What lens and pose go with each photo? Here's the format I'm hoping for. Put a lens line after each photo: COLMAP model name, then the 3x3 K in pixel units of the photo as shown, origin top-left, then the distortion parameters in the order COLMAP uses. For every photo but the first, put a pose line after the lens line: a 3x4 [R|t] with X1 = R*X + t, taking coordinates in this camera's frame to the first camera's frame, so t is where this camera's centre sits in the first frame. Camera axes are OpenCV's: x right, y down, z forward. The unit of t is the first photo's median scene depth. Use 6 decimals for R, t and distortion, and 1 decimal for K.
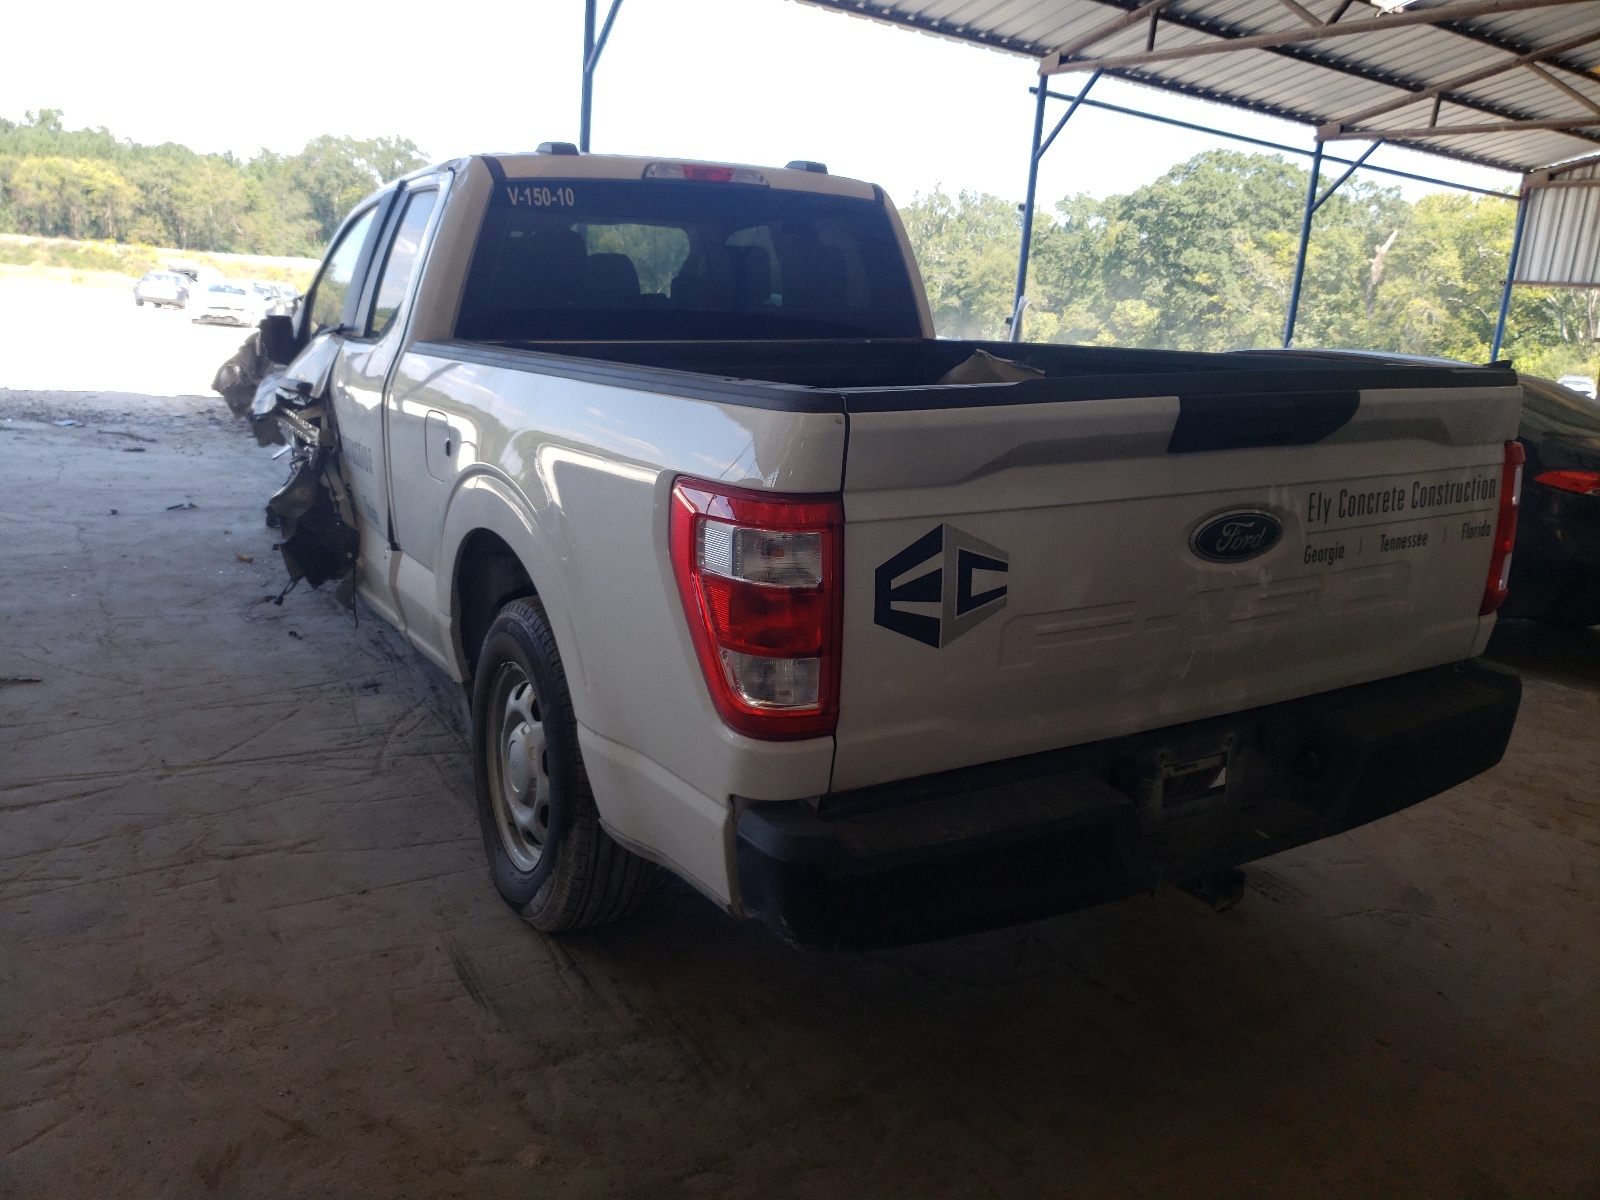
lens RADIAL K [[1225.0, 0, 806.3], [0, 1225.0, 602.4], [0, 0, 1]] dist [0.005243, 0.000796]
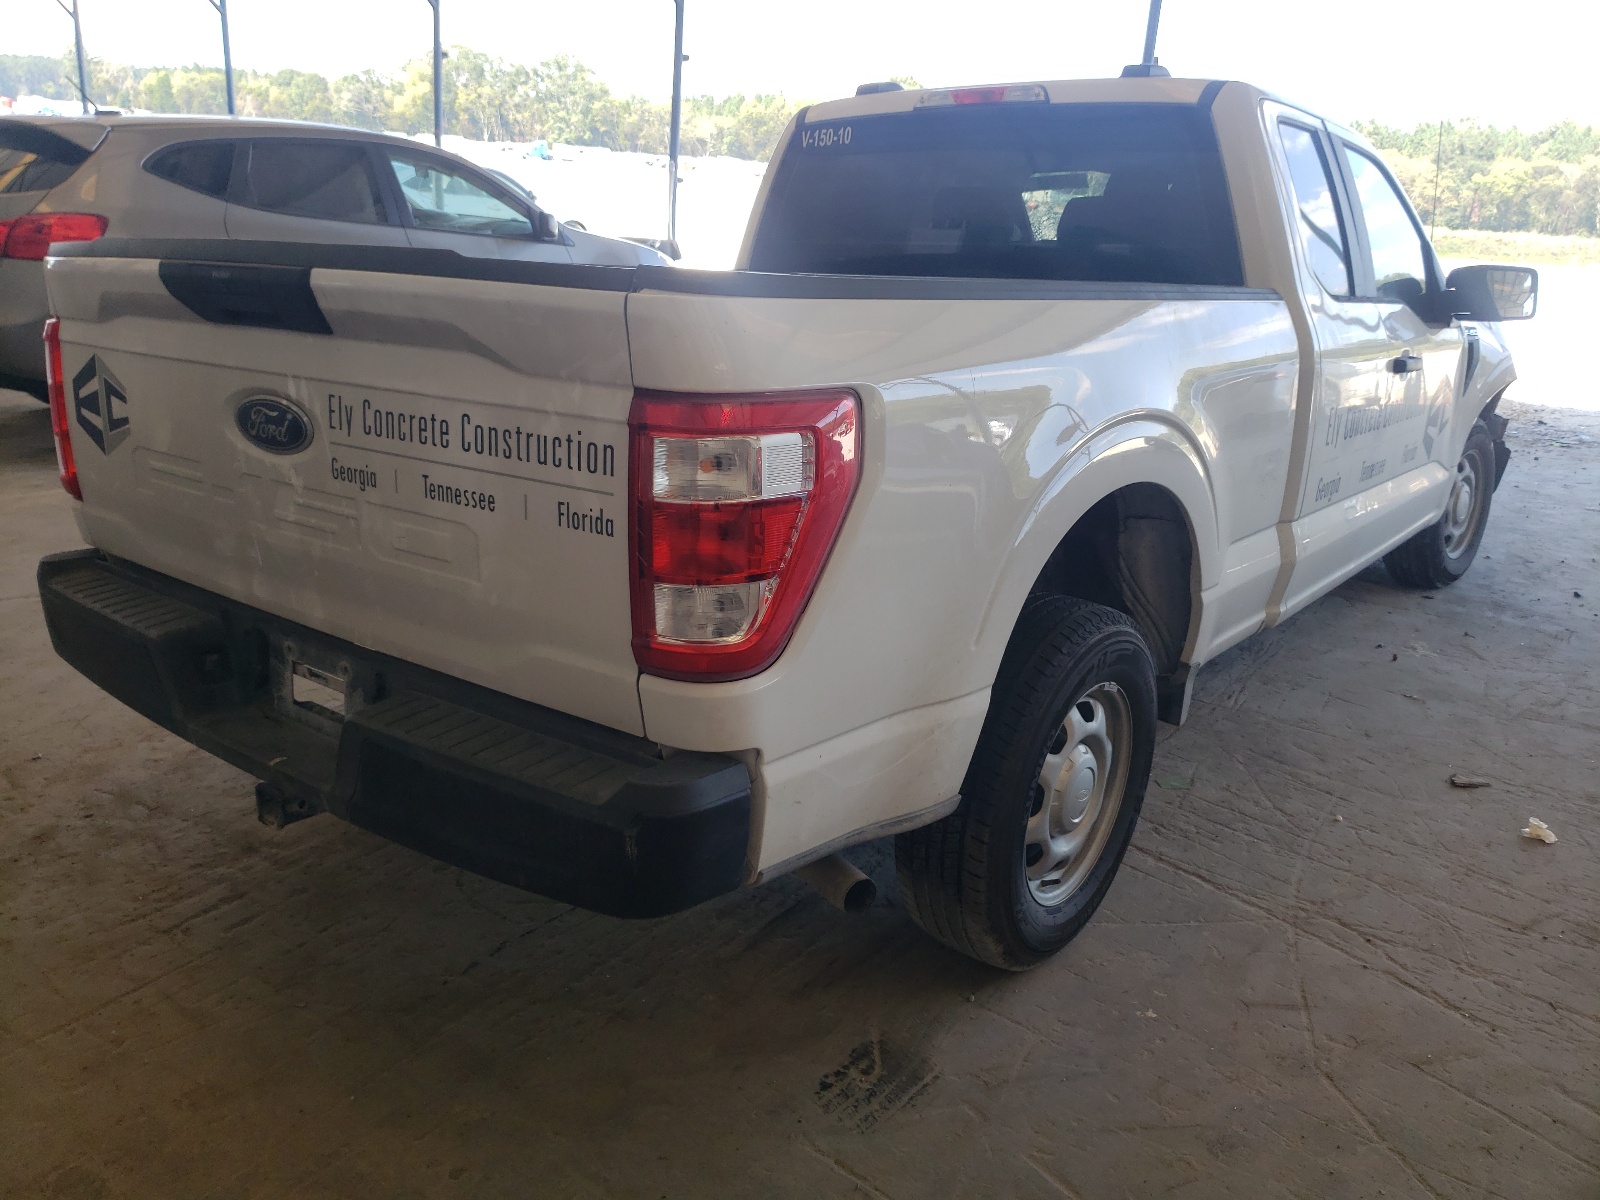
lens RADIAL K [[1225.0, 0, 806.3], [0, 1225.0, 602.4], [0, 0, 1]] dist [0.005243, 0.000796]
pose [[0.393416, 0.243196, -0.886611, 1.252060], [-0.252716, 0.955835, 0.150047, -0.152856], [0.883945, 0.165030, 0.437500, 0.893398]]
